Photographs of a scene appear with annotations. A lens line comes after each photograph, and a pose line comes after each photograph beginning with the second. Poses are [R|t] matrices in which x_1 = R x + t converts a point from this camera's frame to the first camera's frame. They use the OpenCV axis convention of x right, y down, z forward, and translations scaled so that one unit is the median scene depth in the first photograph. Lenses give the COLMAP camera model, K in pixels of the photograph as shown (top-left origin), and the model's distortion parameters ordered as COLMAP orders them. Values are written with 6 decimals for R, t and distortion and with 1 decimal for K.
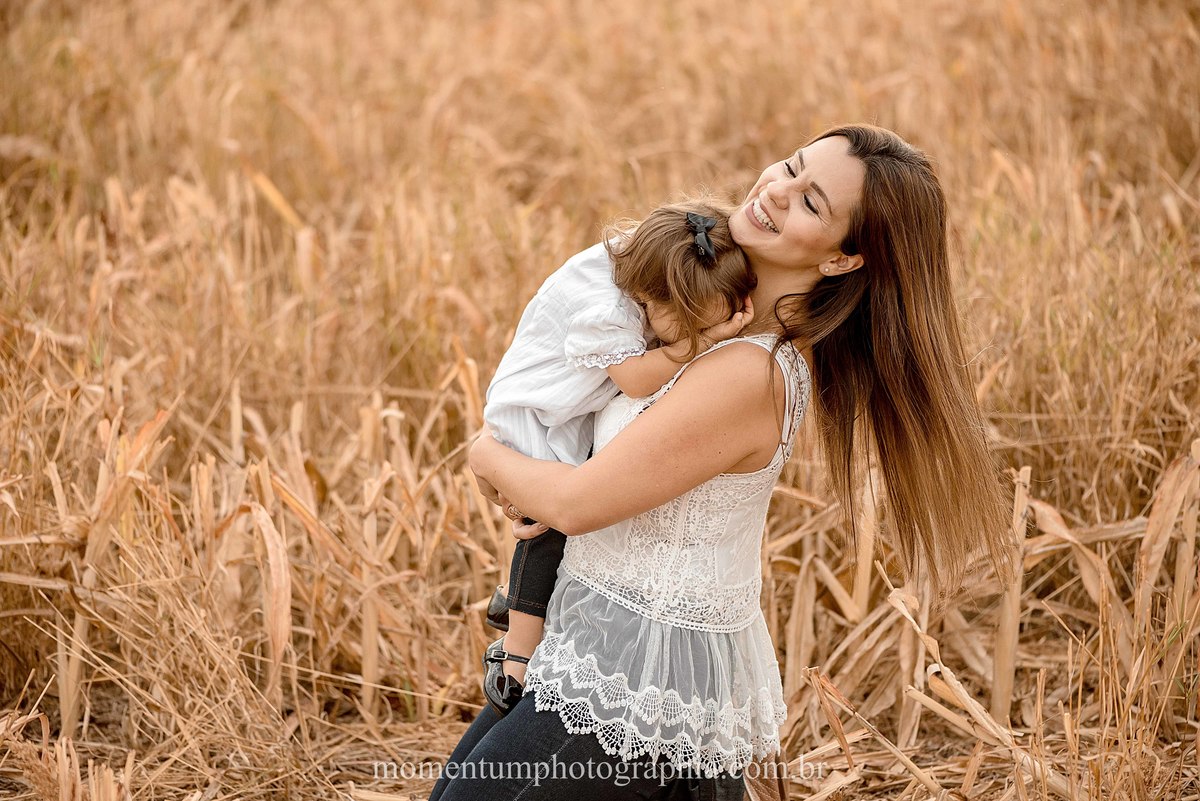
lens RADIAL K [[3743.6, 0, 600.0], [0, 3743.6, 400.5], [0, 0, 1]] dist [0.030935, 1.005615]
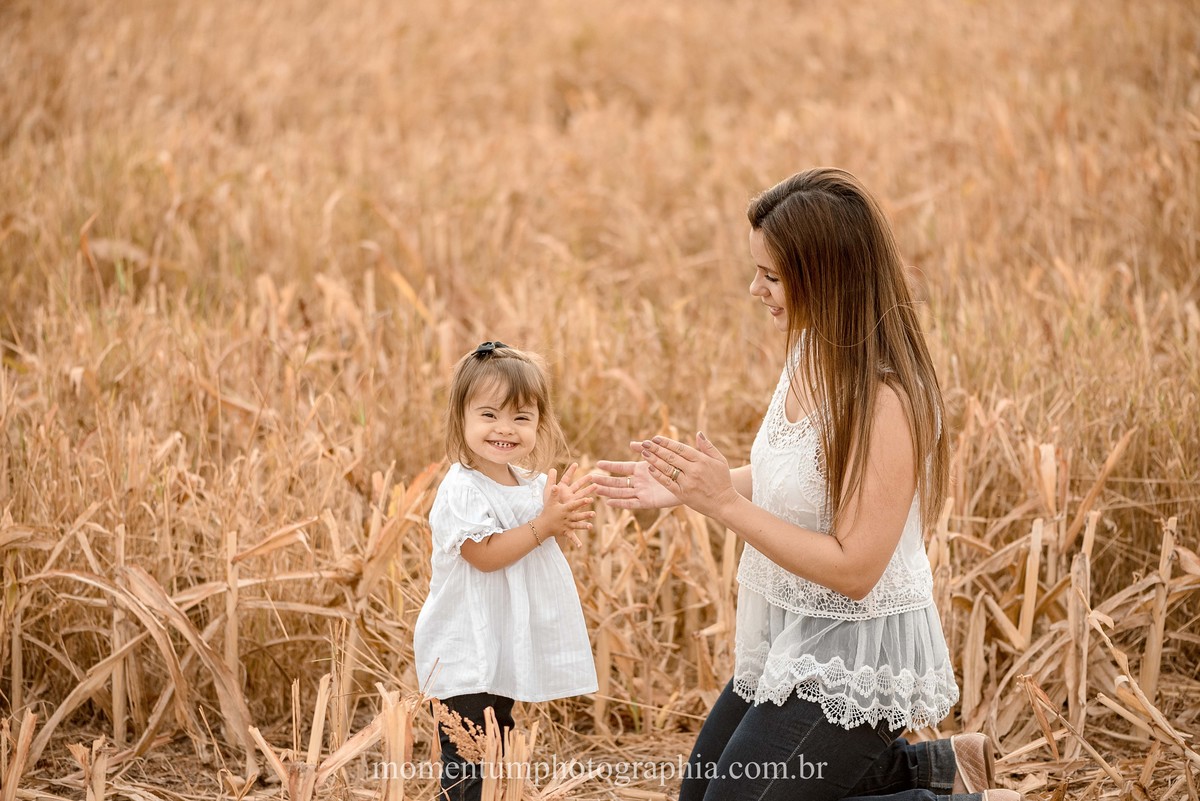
lens RADIAL K [[3743.6, 0, 600.0], [0, 3743.6, 400.5], [0, 0, 1]] dist [0.030935, 1.005615]
pose [[0.998905, 0.010277, 0.045638, -0.117099], [-0.008715, 0.999374, -0.034281, 0.022323], [-0.045962, 0.033846, 0.998370, -0.167386]]
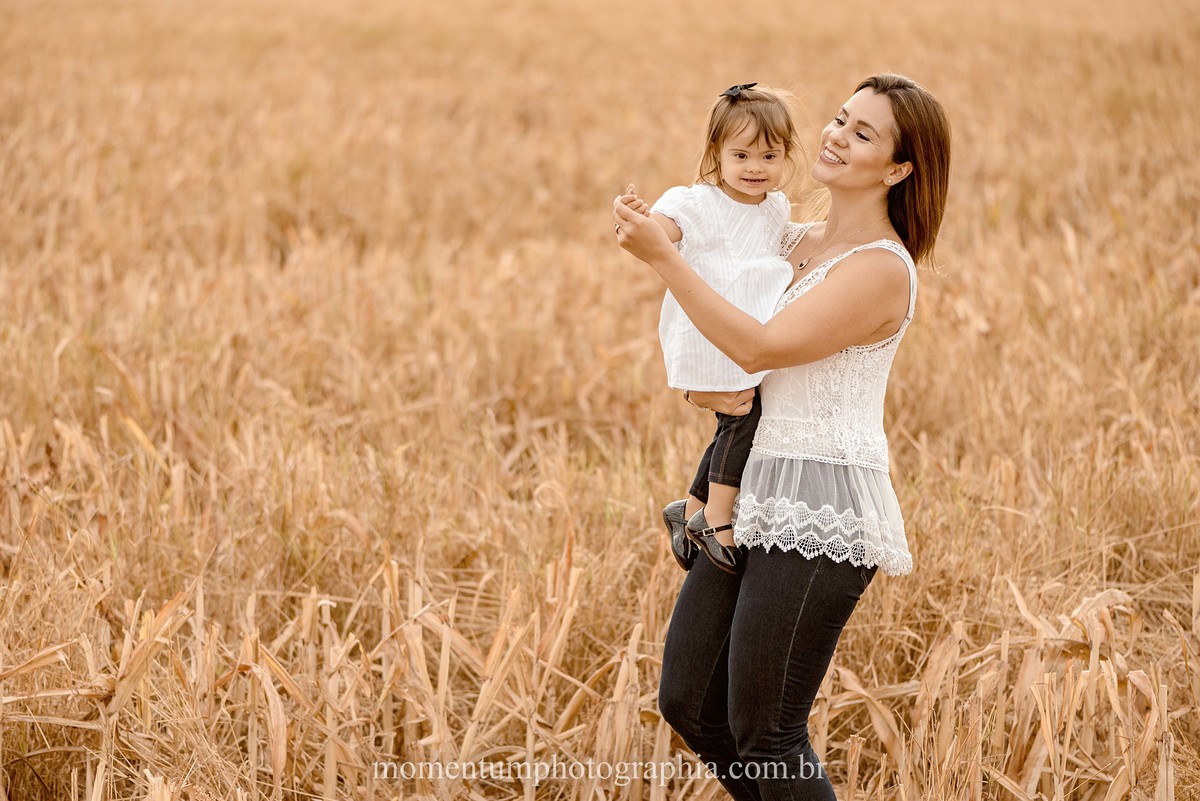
lens RADIAL K [[4272.3, 0, 600.0], [0, 4272.3, 400.5], [0, 0, 1]] dist [0.057999, -1.766339]
pose [[0.993449, 0.017108, 0.112990, -0.139394], [-0.009170, 0.997477, -0.070402, 0.039310], [-0.113910, 0.068904, 0.991099, -0.498463]]
